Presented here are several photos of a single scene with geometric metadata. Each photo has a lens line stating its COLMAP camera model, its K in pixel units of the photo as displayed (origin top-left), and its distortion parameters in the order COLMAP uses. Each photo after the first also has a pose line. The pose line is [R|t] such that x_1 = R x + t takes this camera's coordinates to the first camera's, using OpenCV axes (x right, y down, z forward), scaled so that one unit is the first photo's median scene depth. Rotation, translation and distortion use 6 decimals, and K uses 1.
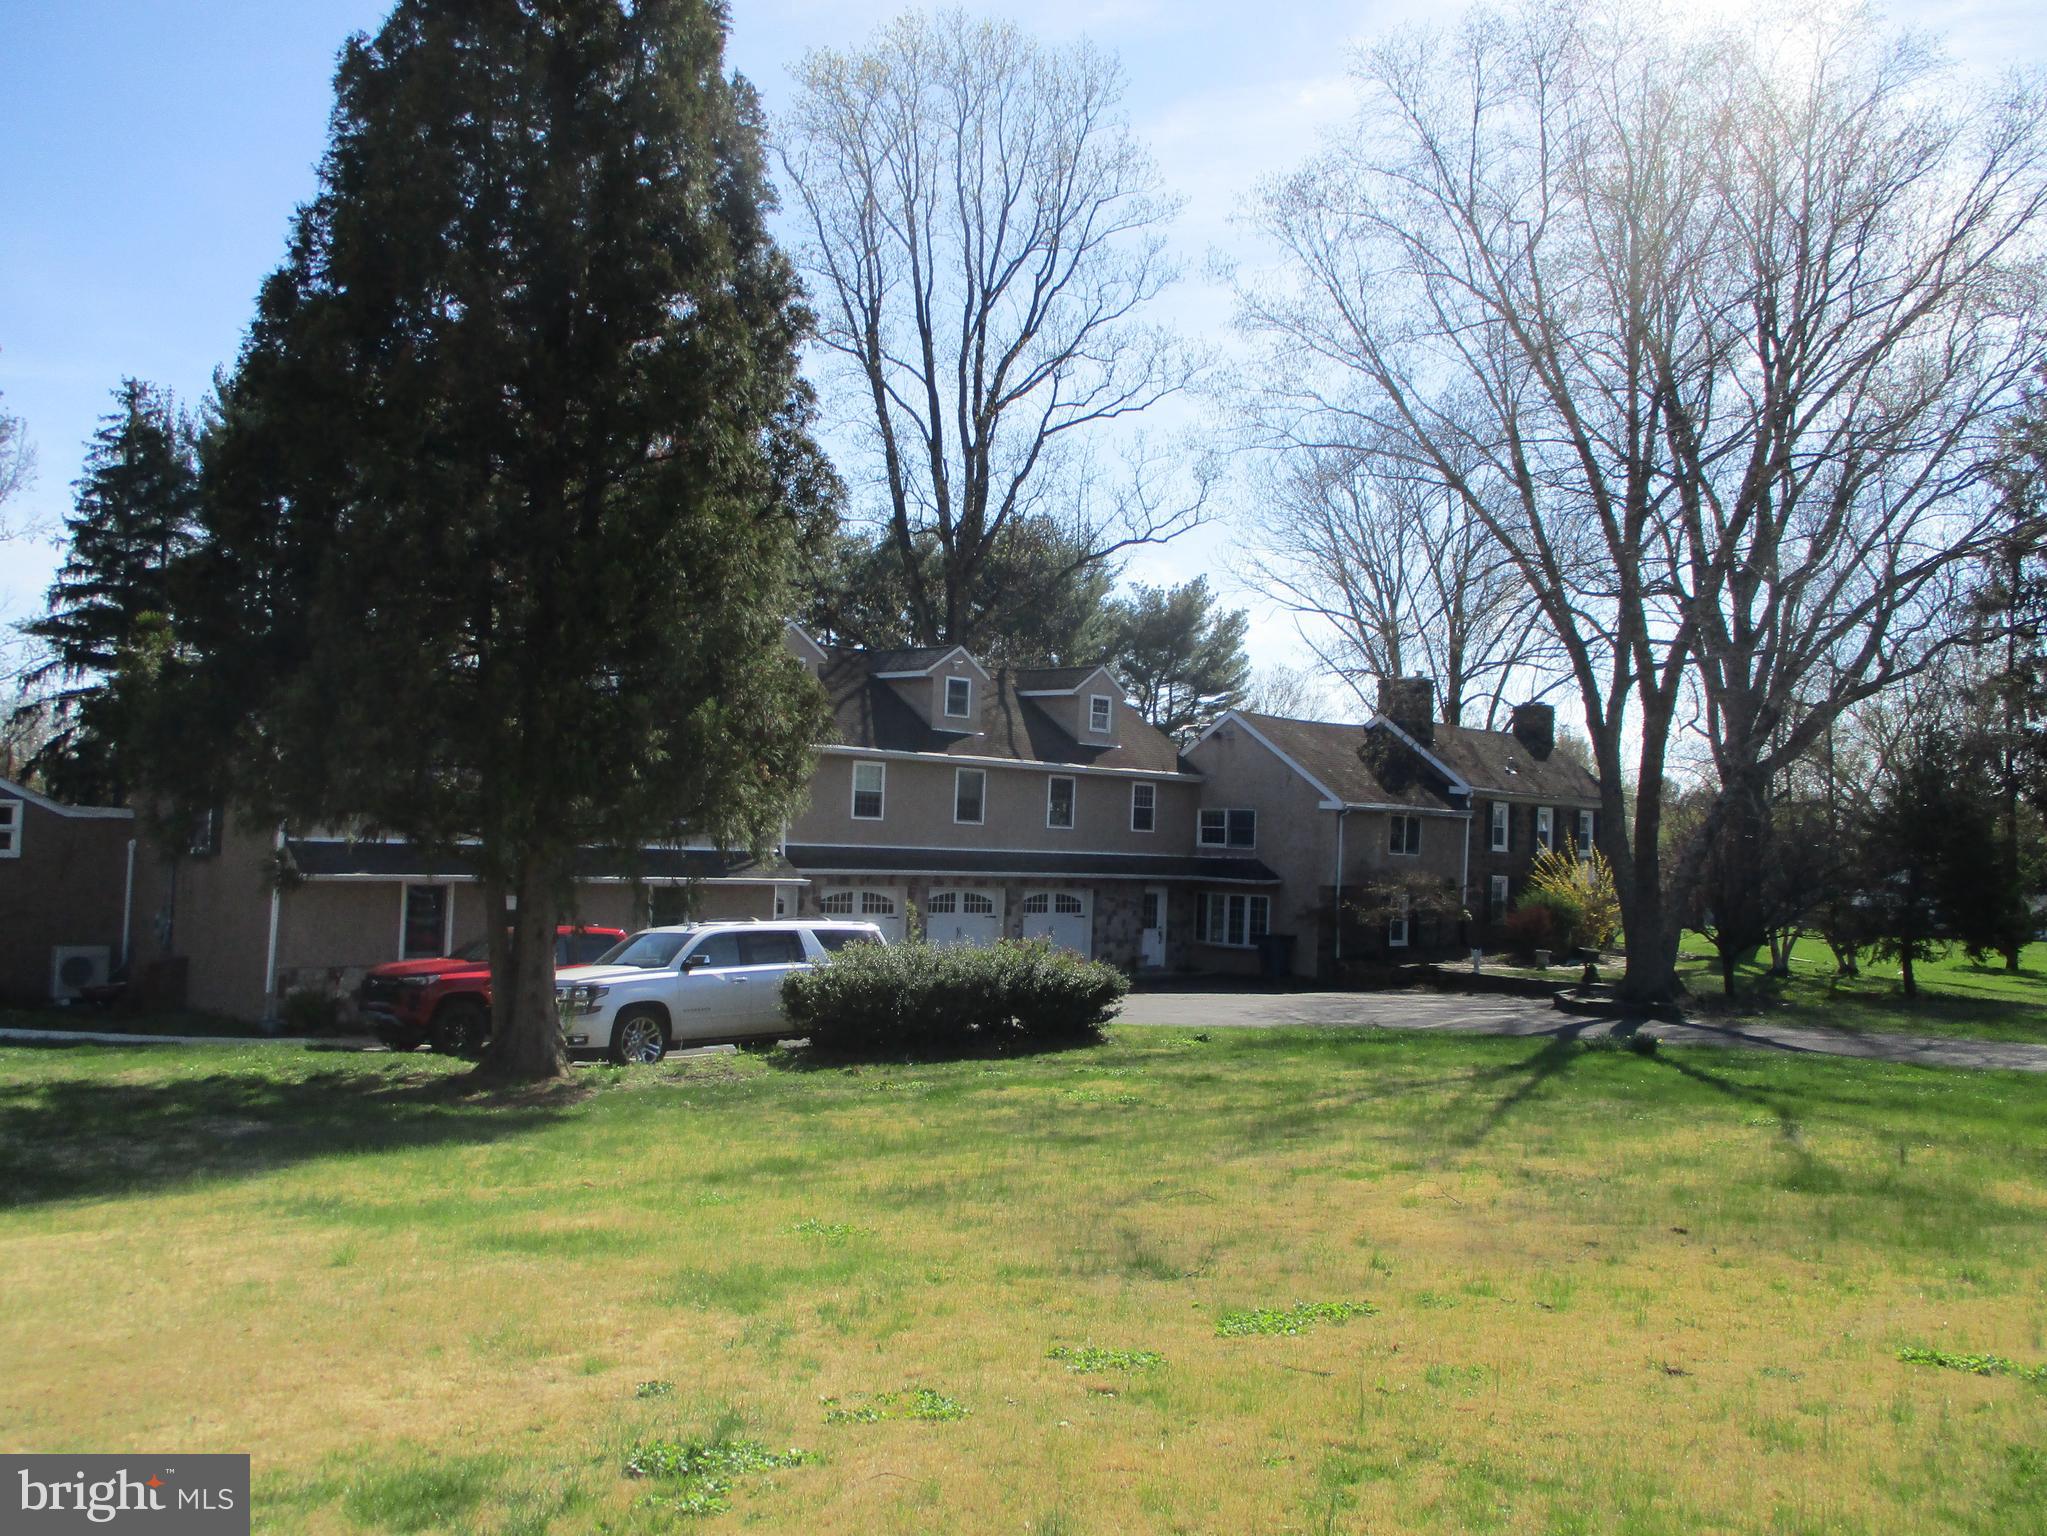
lens RADIAL K [[1810.1, 0, 1014.7], [0, 1810.1, 763.8], [0, 0, 1]] dist [-0.018596, -0.001643]
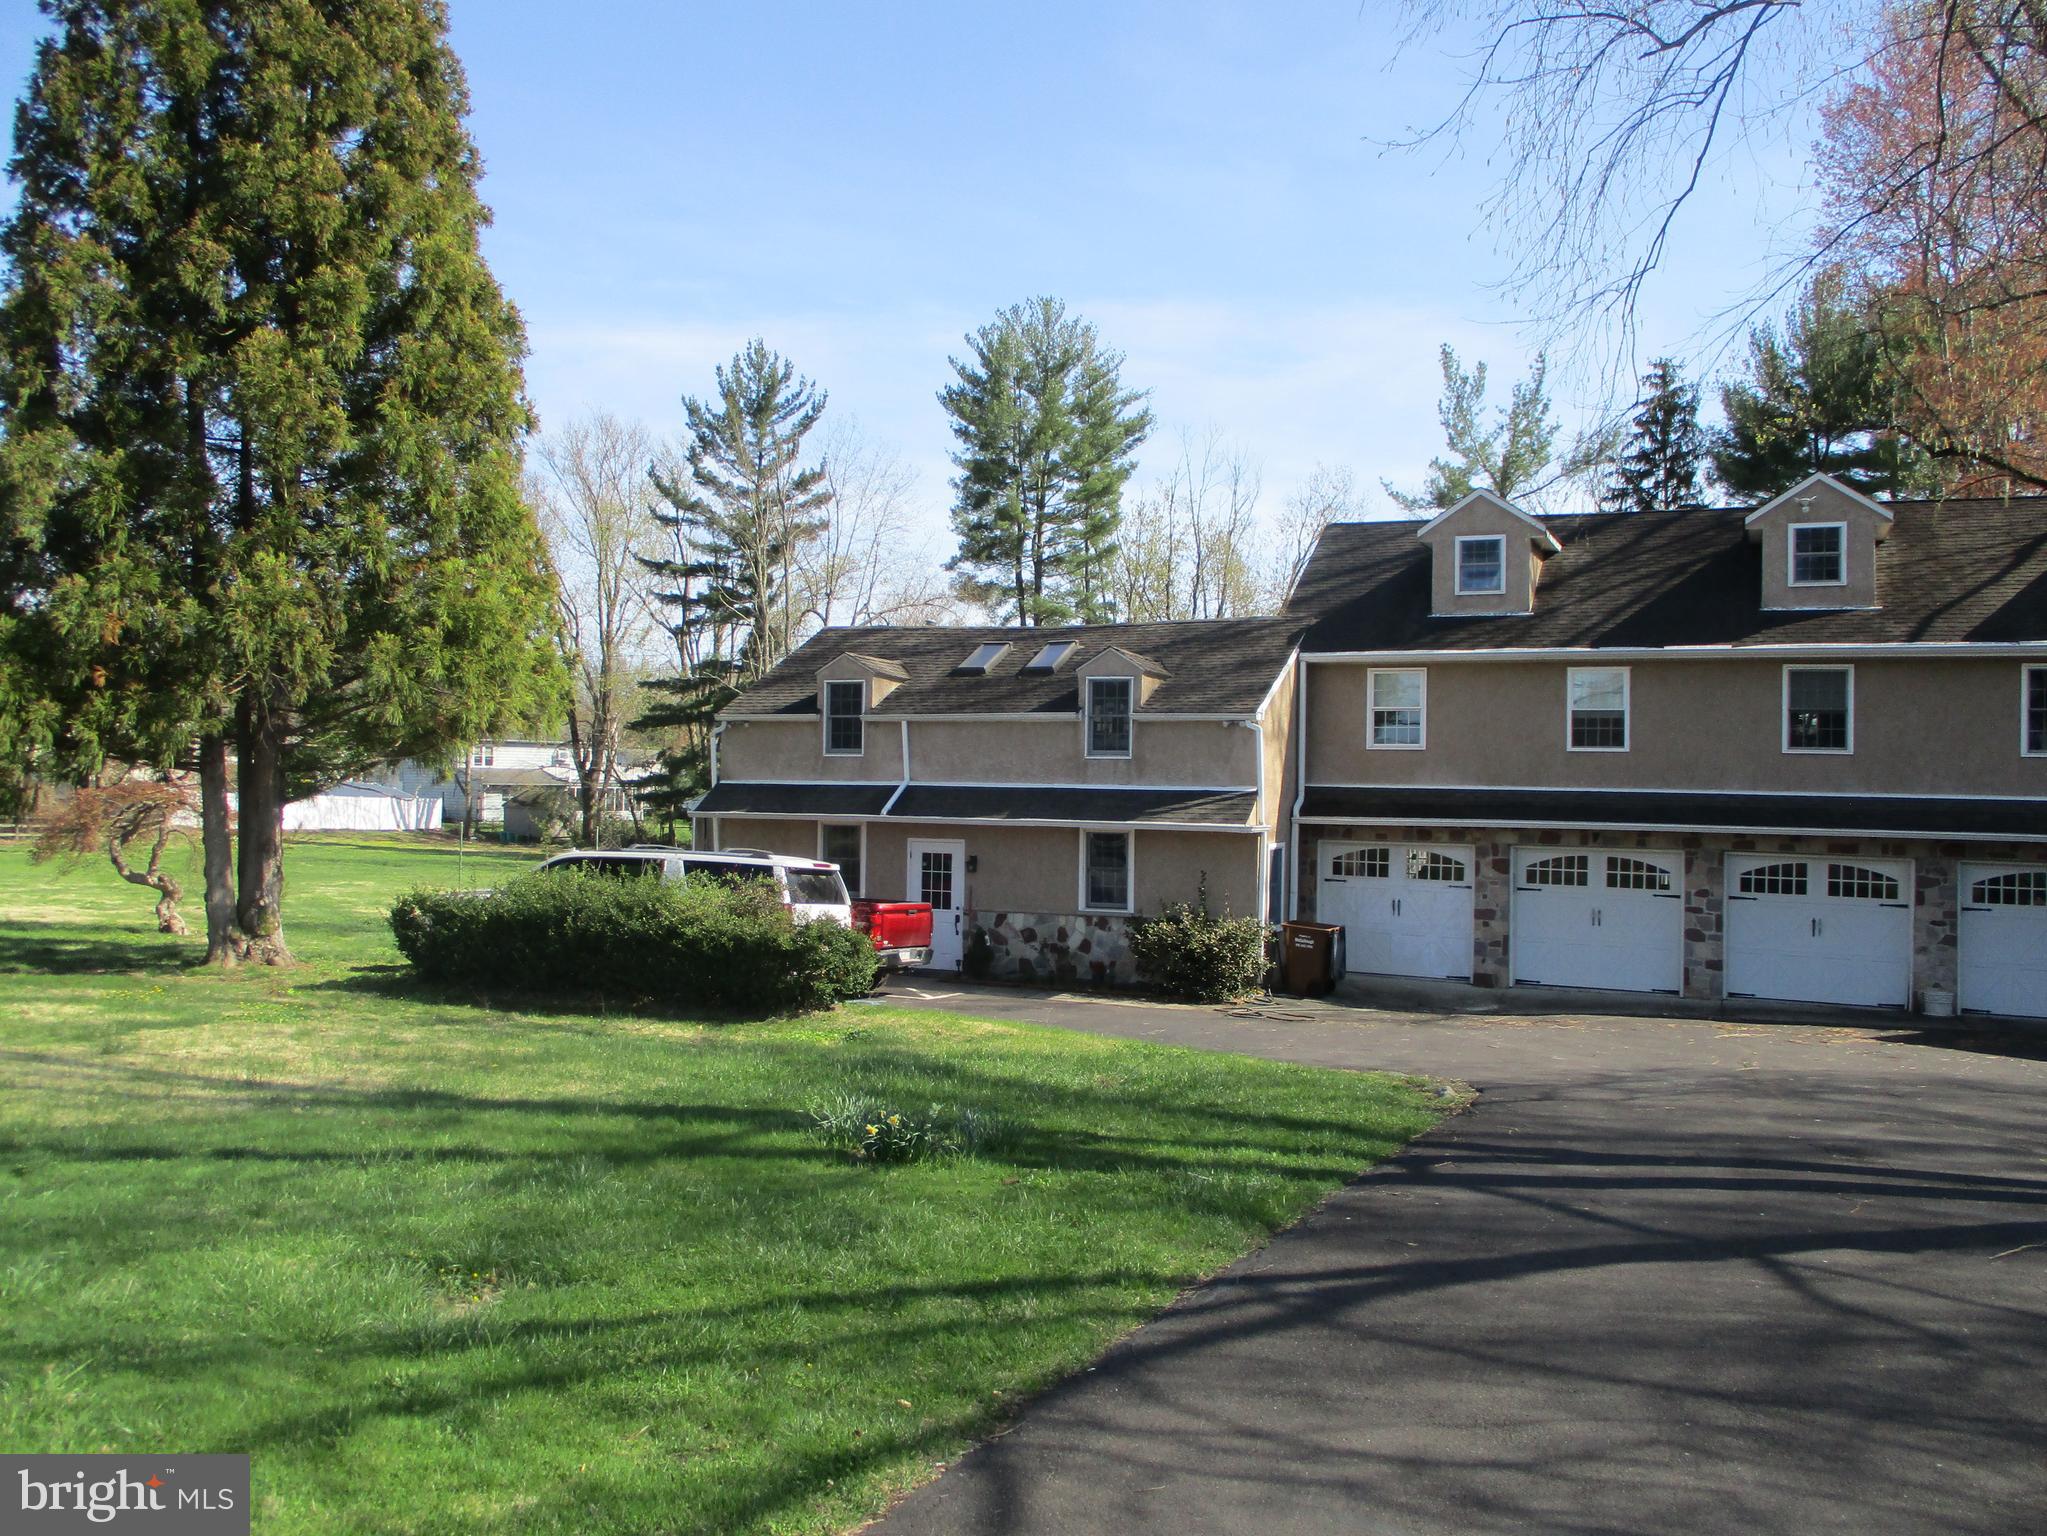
lens RADIAL K [[1710.7, 0, 1019.0], [0, 1710.7, 729.0], [0, 0, 1]] dist [-0.032106, 0.023798]
pose [[0.379832, -0.057063, -0.923294, 0.391036], [0.033050, 0.998295, -0.048102, 0.041738], [0.924465, -0.012245, 0.381071, 0.497613]]
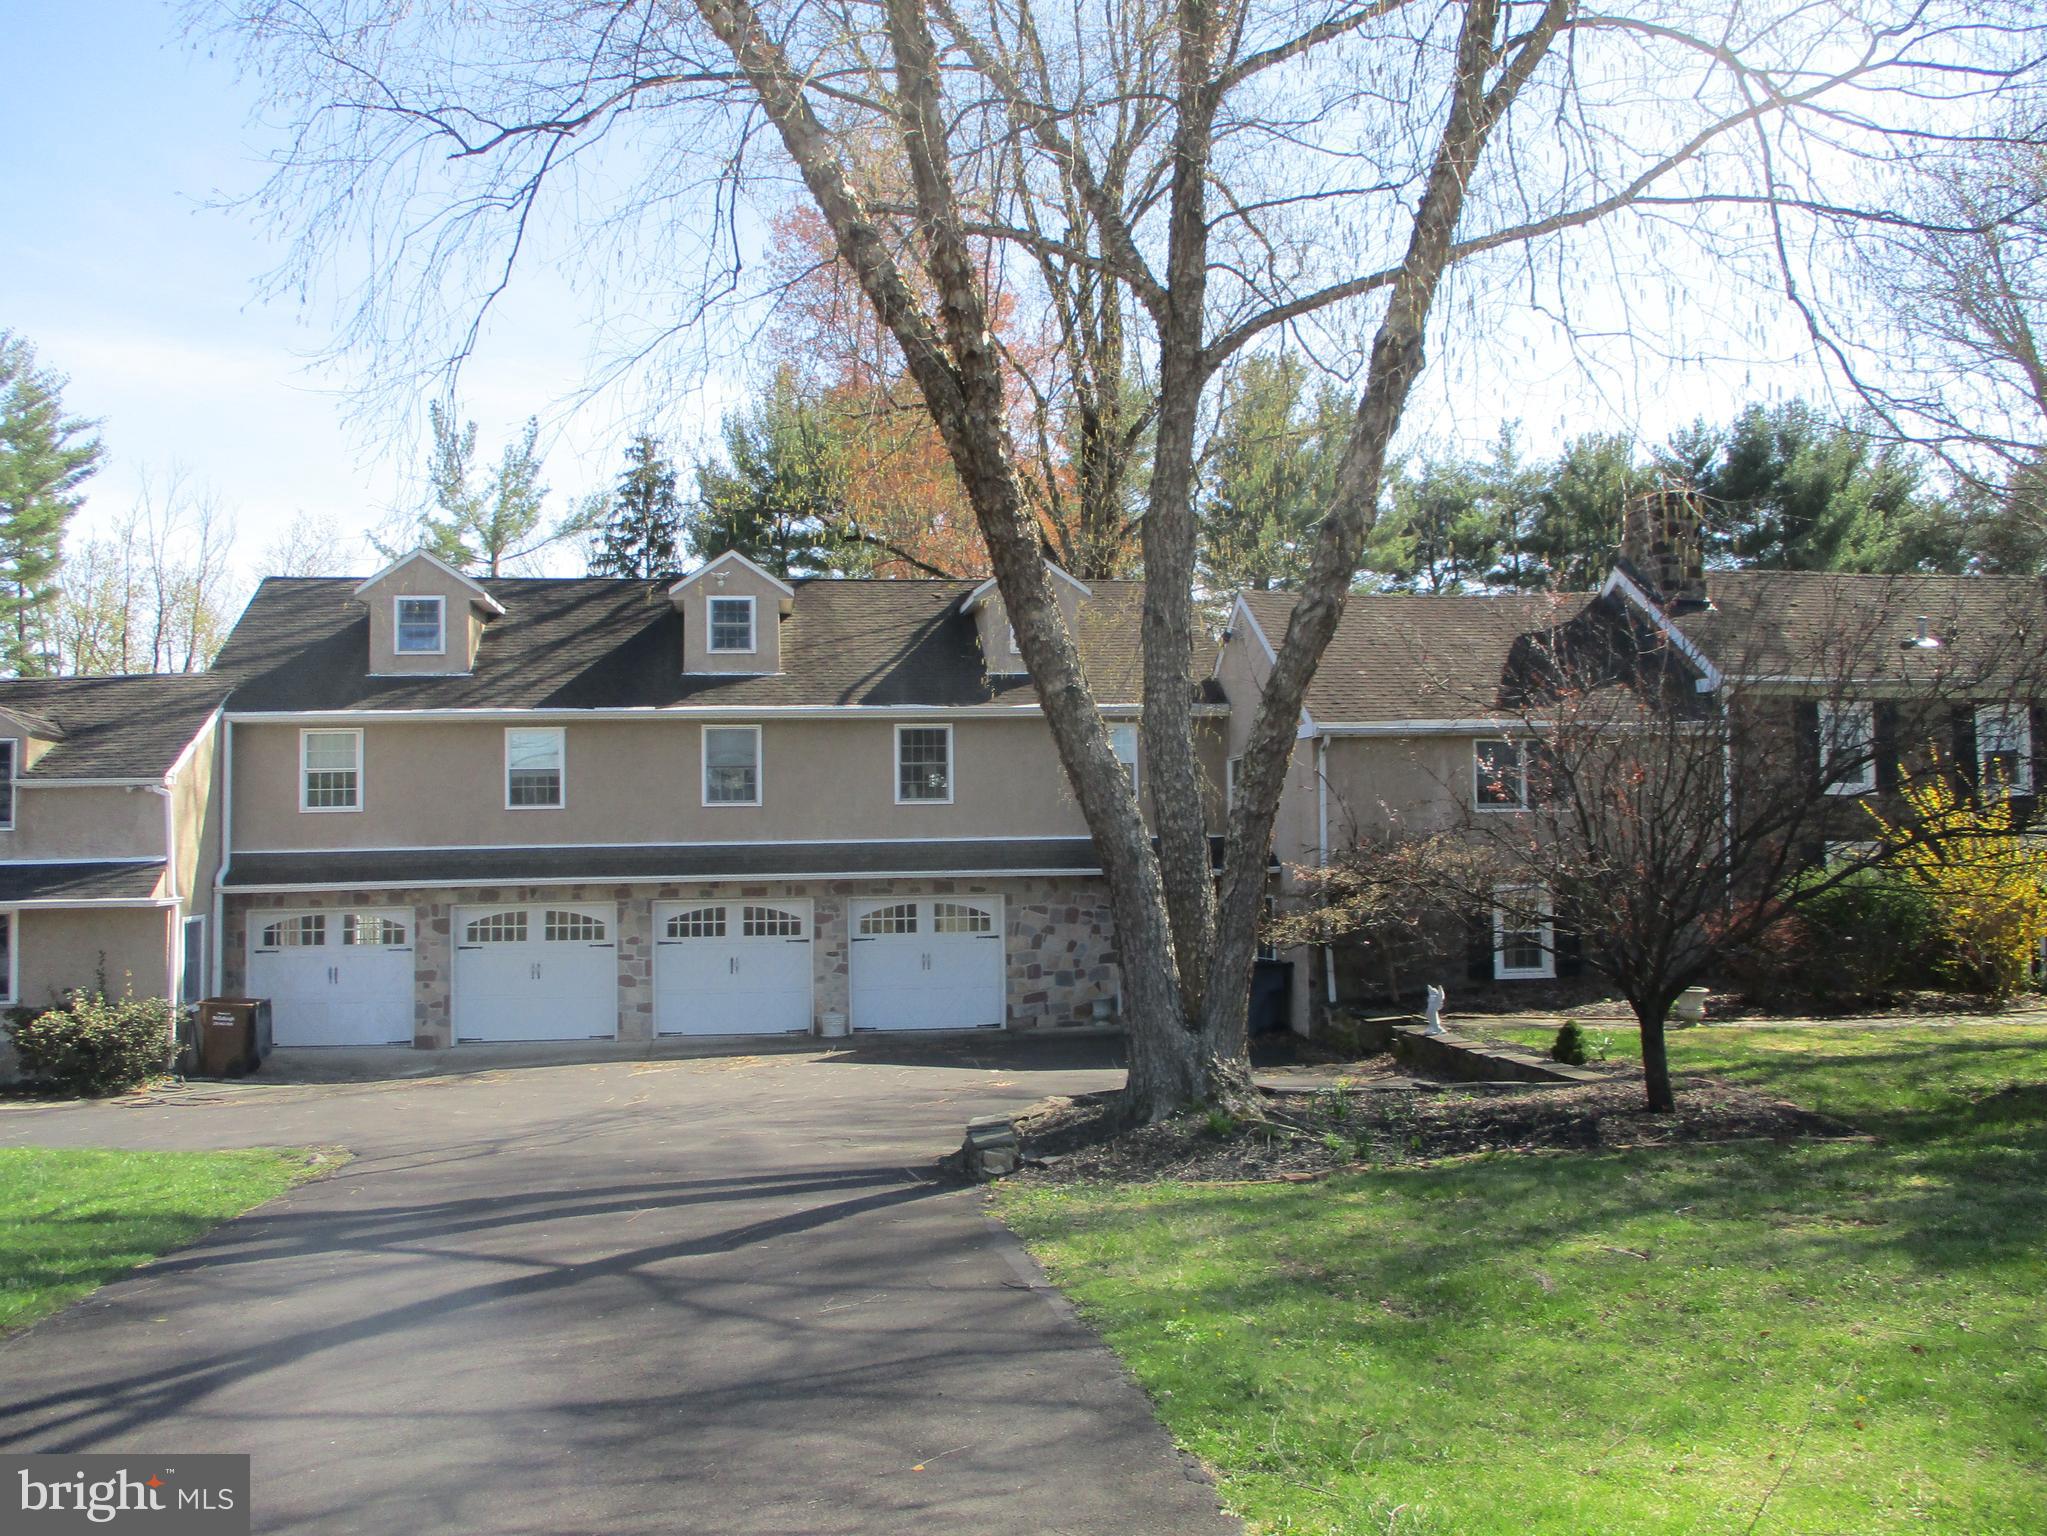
lens RADIAL K [[1710.7, 0, 1023.5], [0, 1710.7, 724.0], [0, 0, 1]] dist [-0.032106, 0.023798]
pose [[0.811759, -0.091468, -0.576785, 0.416810], [0.073308, 0.995806, -0.054744, 0.043579], [0.579373, 0.002156, 0.815060, 0.512482]]
